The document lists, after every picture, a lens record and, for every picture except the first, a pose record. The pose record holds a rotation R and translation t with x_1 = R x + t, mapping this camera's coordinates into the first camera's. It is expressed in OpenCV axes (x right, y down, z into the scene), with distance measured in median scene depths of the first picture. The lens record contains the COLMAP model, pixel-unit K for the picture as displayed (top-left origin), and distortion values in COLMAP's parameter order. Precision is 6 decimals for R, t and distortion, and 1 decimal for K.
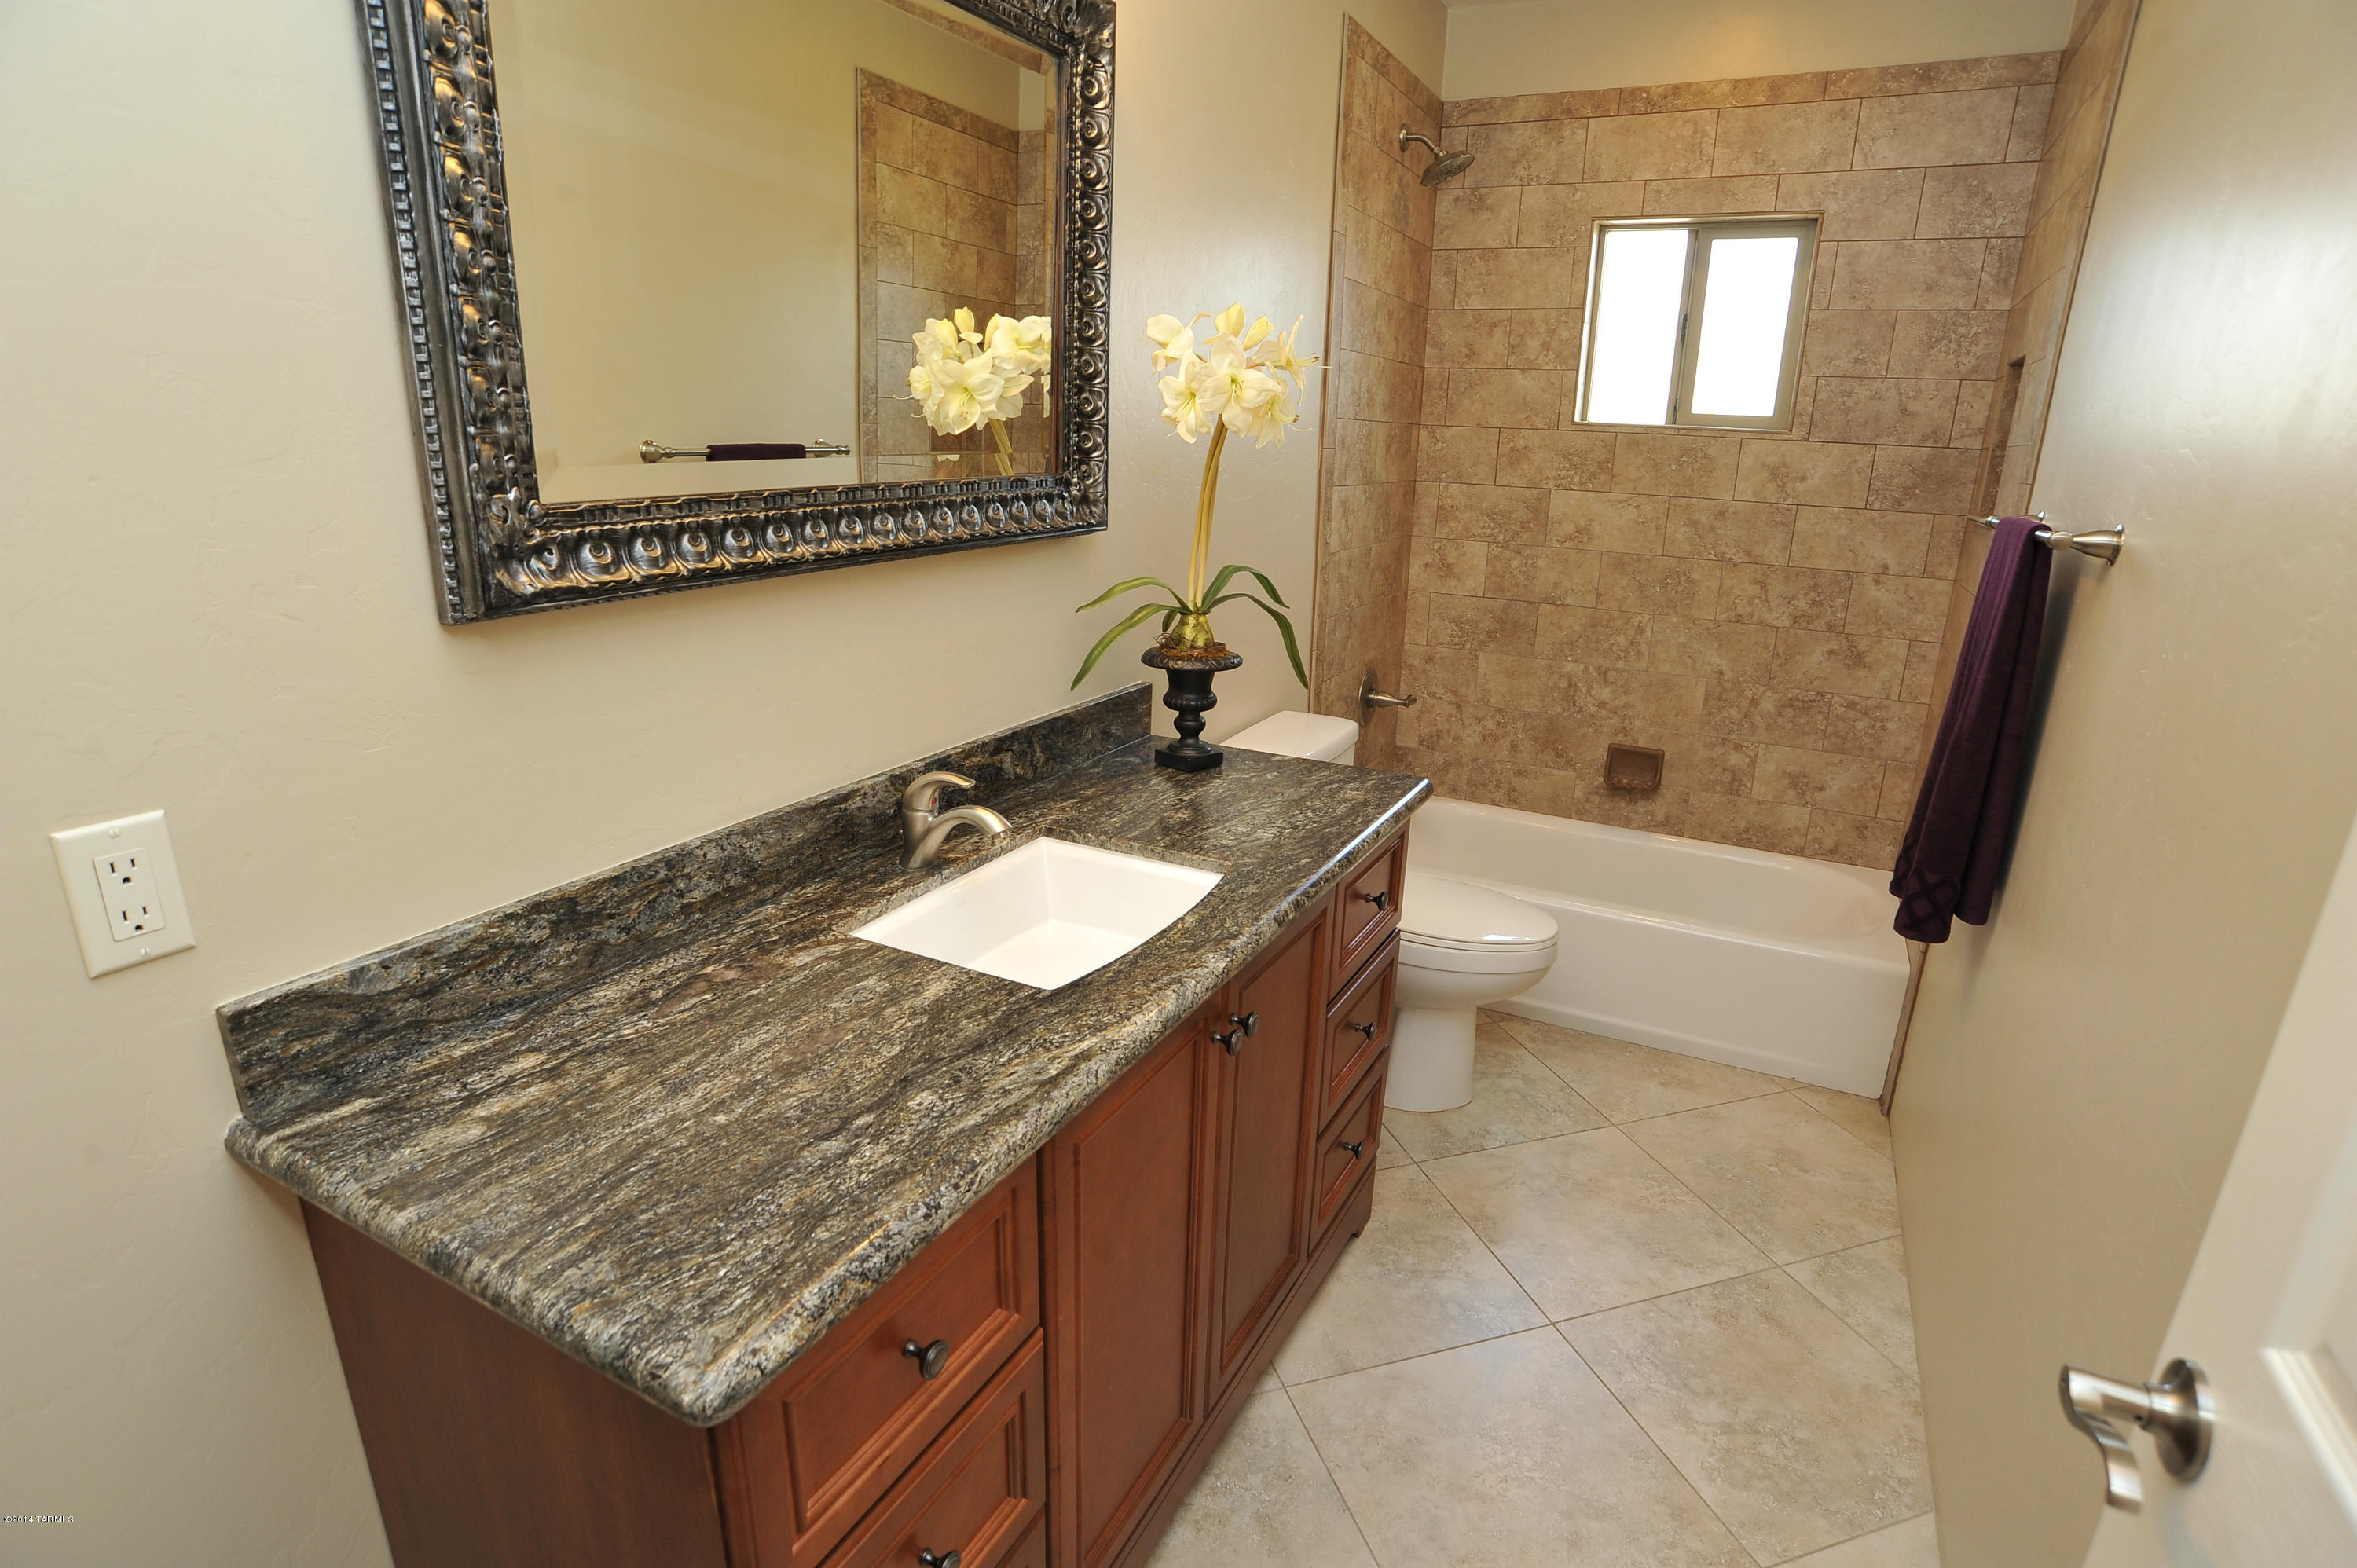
lens RADIAL K [[1187.3, 0, 1170.3], [0, 1187.3, 794.1], [0, 0, 1]] dist [-0.092744, 0.041380]
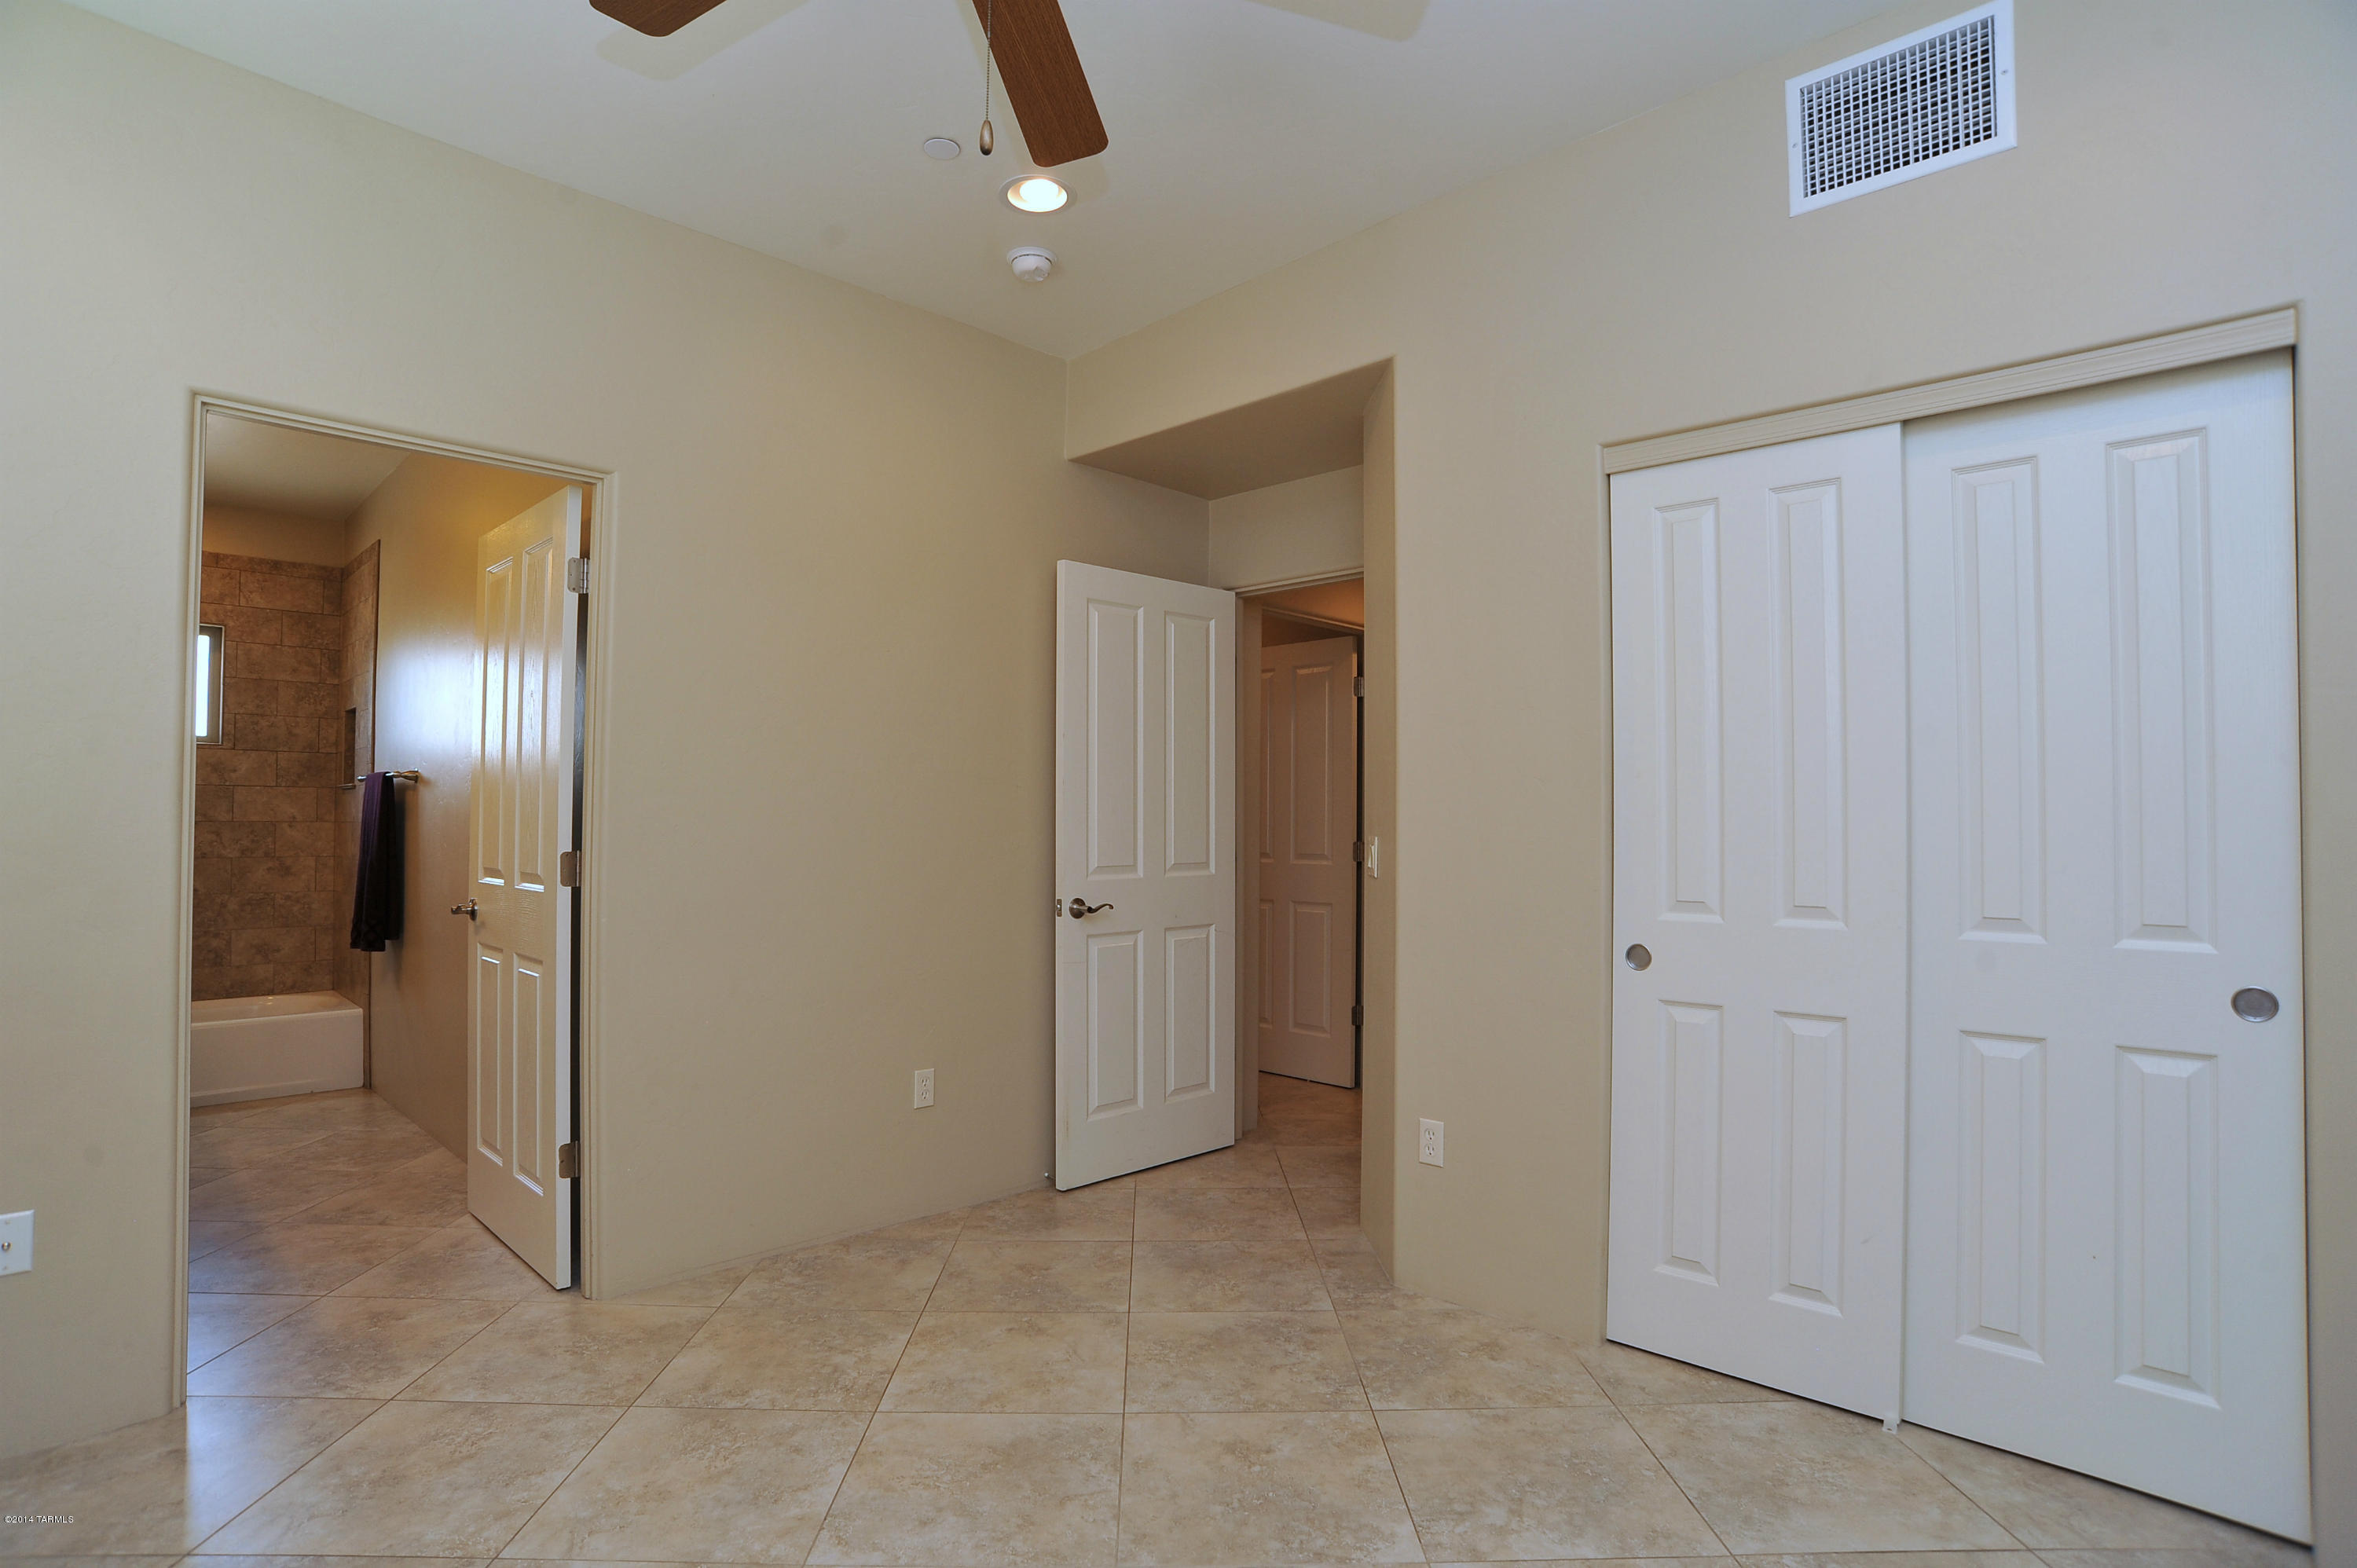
lens RADIAL K [[1187.3, 0, 1170.3], [0, 1187.3, 794.1], [0, 0, 1]] dist [-0.092744, 0.041380]
pose [[0.285521, -0.002901, 0.958368, -0.697410], [0.283579, 0.955471, -0.081593, 0.303270], [-0.915456, 0.295070, 0.273630, -0.753993]]
